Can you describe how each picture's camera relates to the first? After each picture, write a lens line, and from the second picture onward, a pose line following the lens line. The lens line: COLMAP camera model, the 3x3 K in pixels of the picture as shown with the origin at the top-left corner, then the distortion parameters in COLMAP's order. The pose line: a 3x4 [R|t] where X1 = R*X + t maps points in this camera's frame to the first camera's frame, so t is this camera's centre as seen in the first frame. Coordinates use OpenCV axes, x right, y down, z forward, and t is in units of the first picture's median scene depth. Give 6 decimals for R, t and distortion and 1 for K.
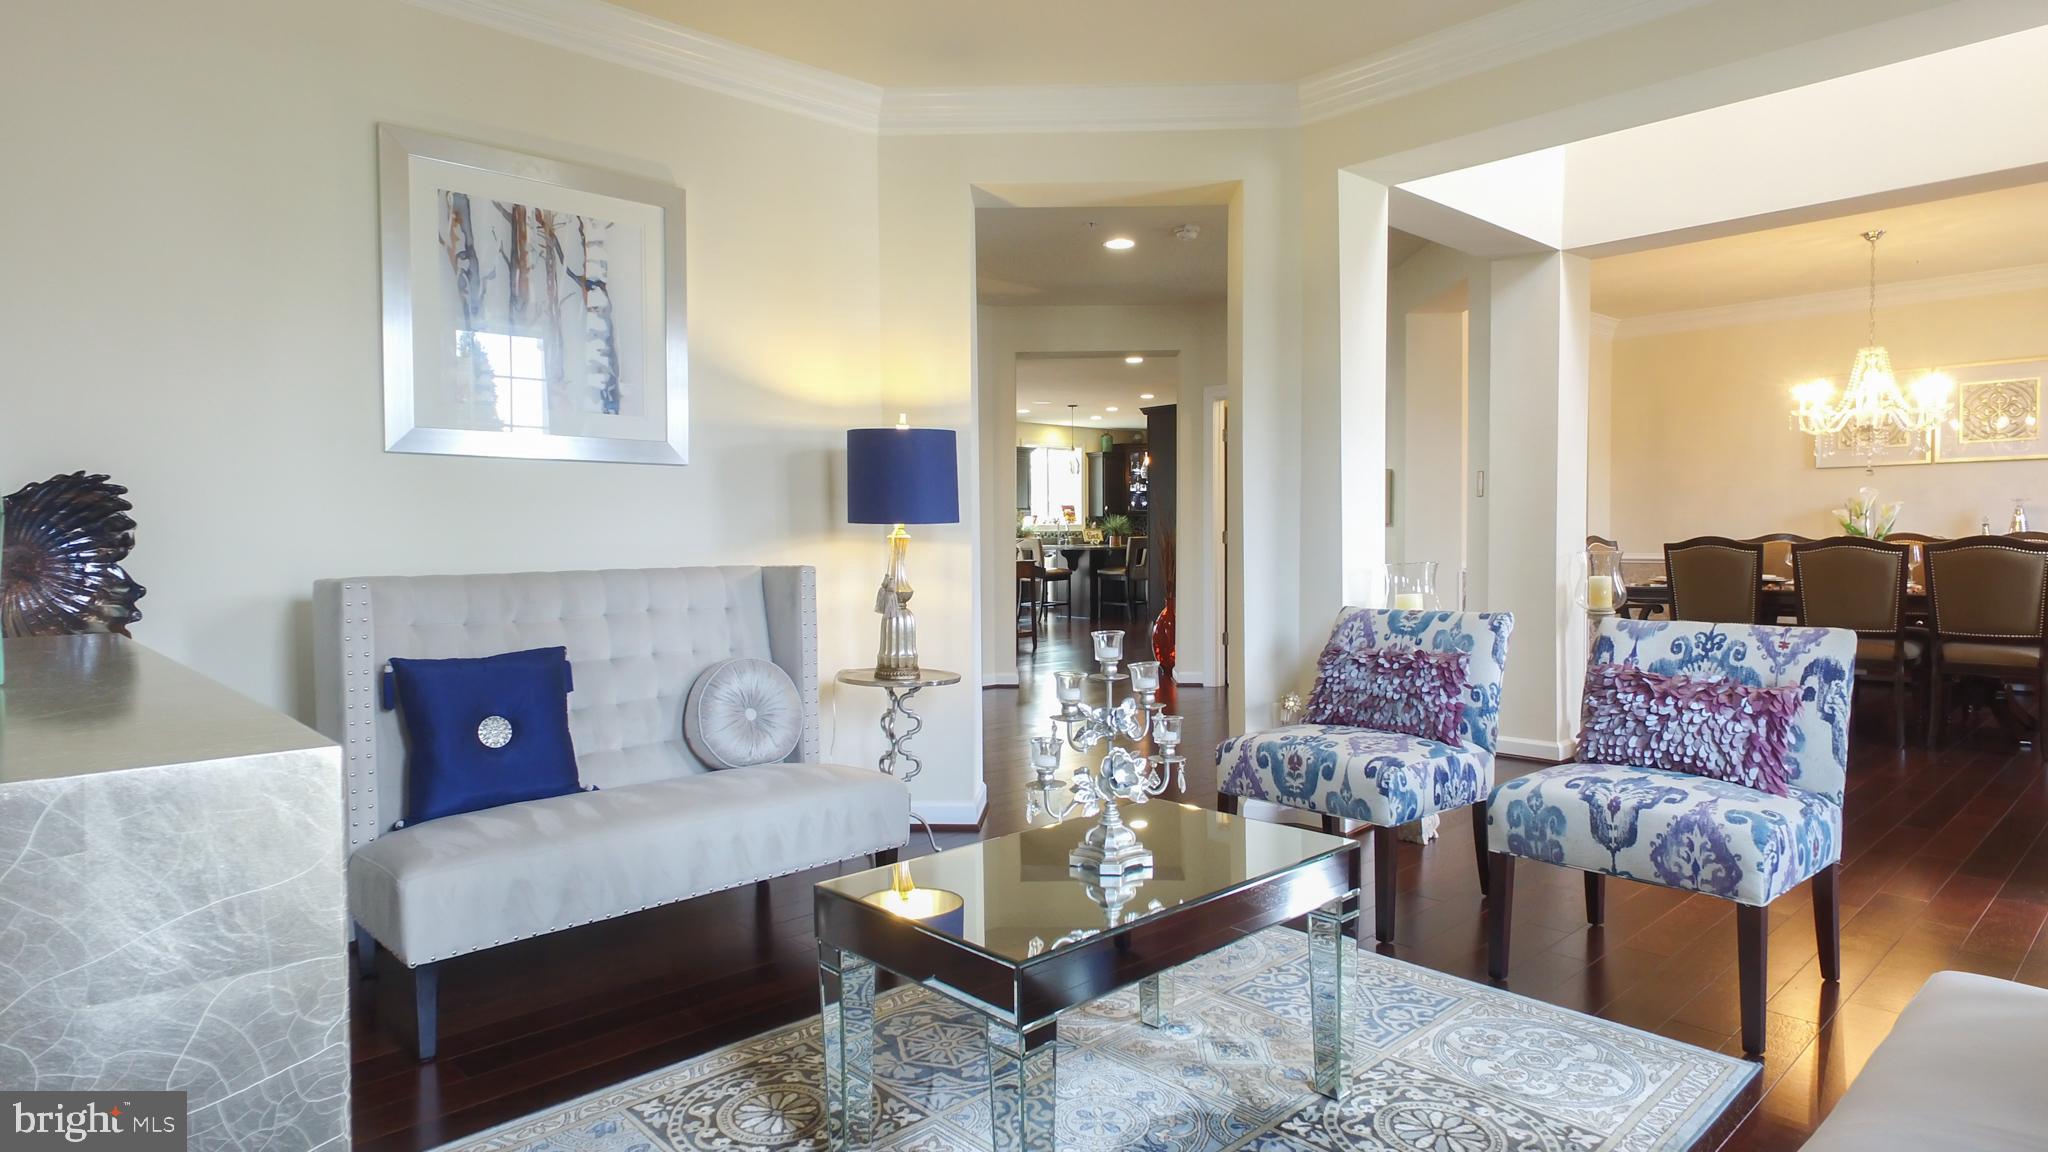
lens RADIAL K [[1151.4, 0, 1026.9], [0, 1151.4, 570.5], [0, 0, 1]] dist [0.008252, 0.000638]
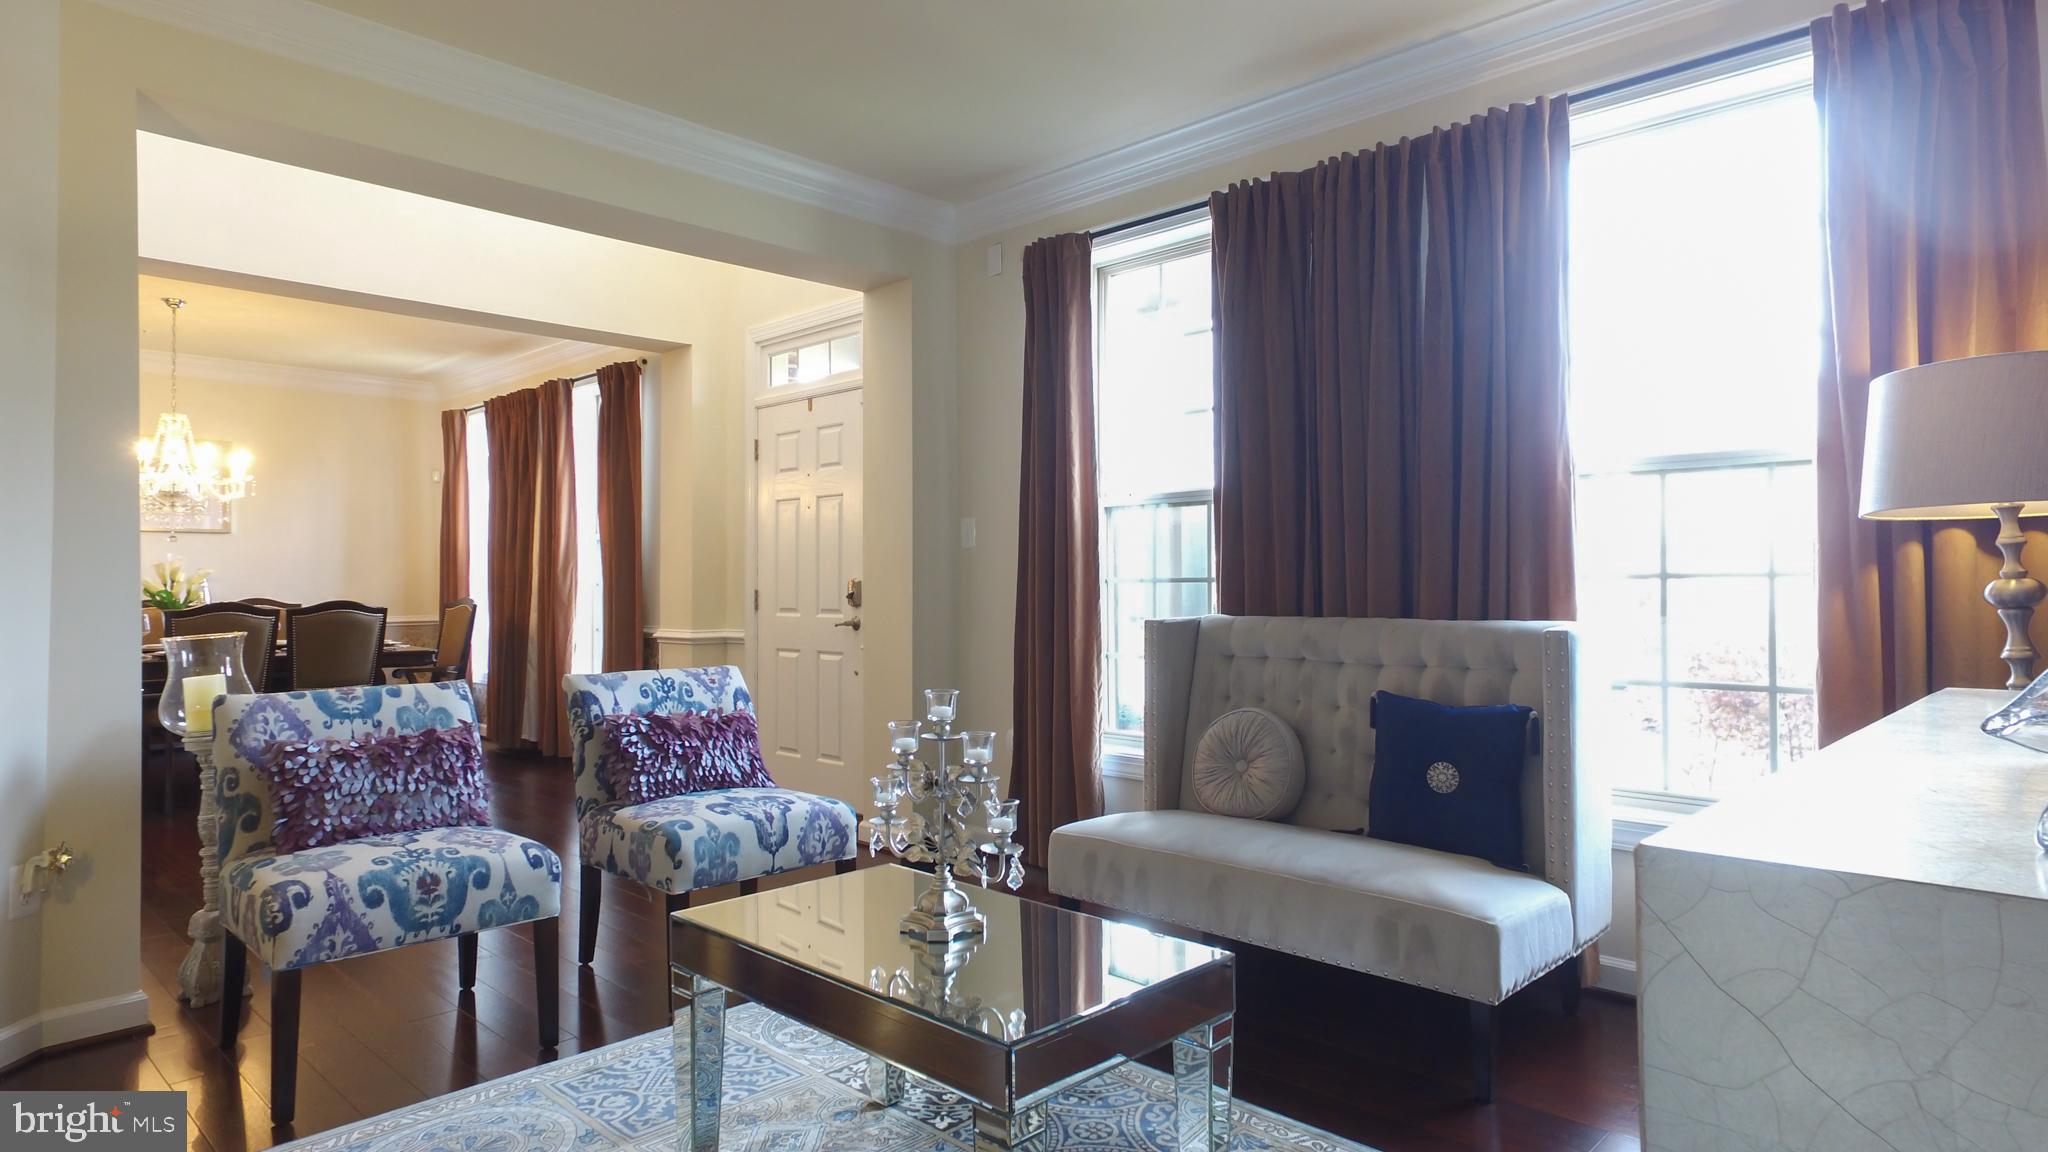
lens RADIAL K [[1151.4, 0, 1026.9], [0, 1151.4, 570.5], [0, 0, 1]] dist [0.008252, 0.000638]
pose [[-0.047900, 0.024794, 0.998544, -0.642237], [0.035750, 0.999094, -0.023093, -0.017015], [-0.998212, 0.034591, -0.048743, 0.681181]]
